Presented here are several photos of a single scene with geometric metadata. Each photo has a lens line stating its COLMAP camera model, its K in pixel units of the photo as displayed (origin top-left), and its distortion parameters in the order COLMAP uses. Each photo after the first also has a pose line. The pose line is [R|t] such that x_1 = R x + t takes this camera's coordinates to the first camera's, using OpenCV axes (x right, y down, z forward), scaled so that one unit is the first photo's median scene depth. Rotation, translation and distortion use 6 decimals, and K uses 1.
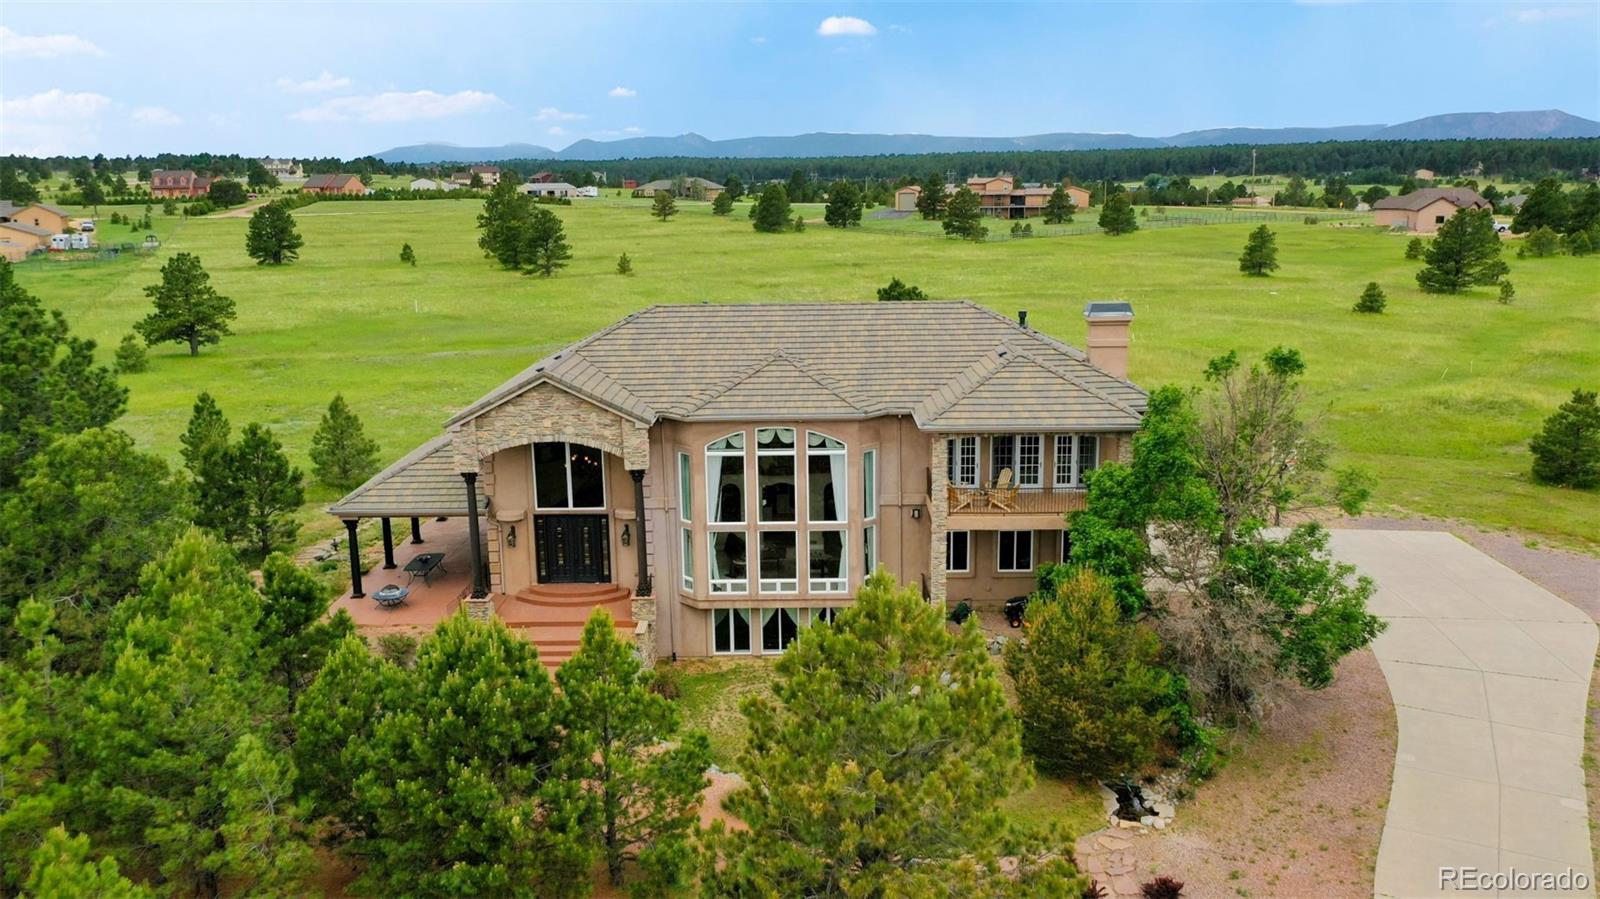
lens RADIAL K [[1267.9, 0, 799.9], [0, 1267.9, 448.5], [0, 0, 1]] dist [0.006407, 0.003192]
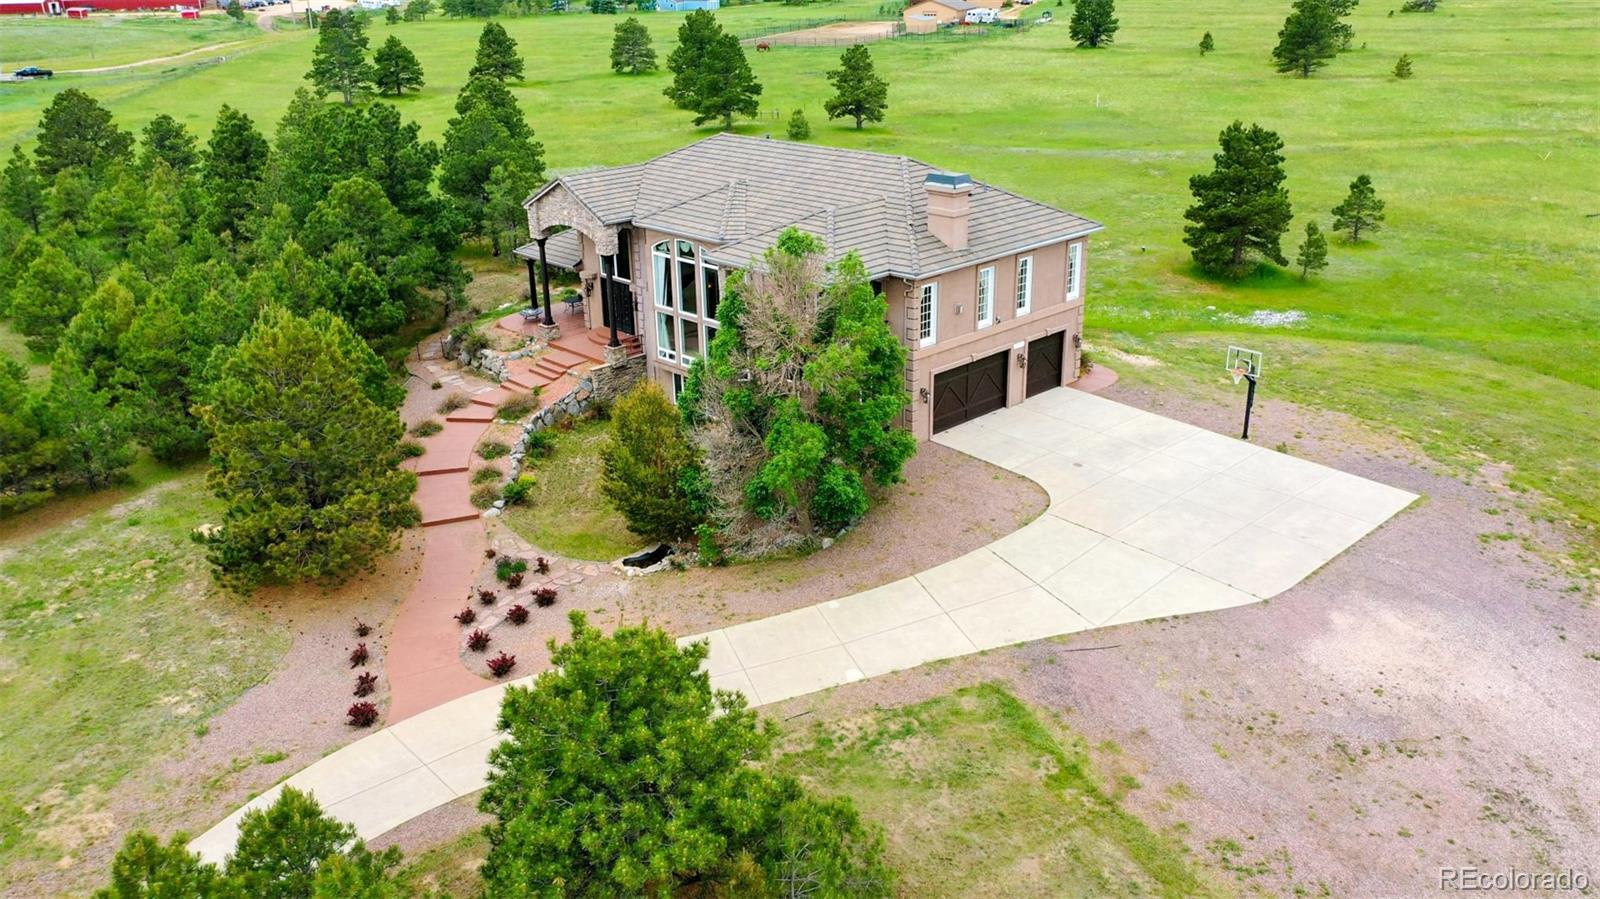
lens RADIAL K [[1267.9, 0, 798.7], [0, 1267.9, 444.8], [0, 0, 1]] dist [0.006407, 0.003192]
pose [[0.695012, 0.262156, -0.669502, 0.899339], [-0.142684, 0.962929, 0.228932, -0.117815], [0.704699, -0.063583, 0.706652, 0.133404]]
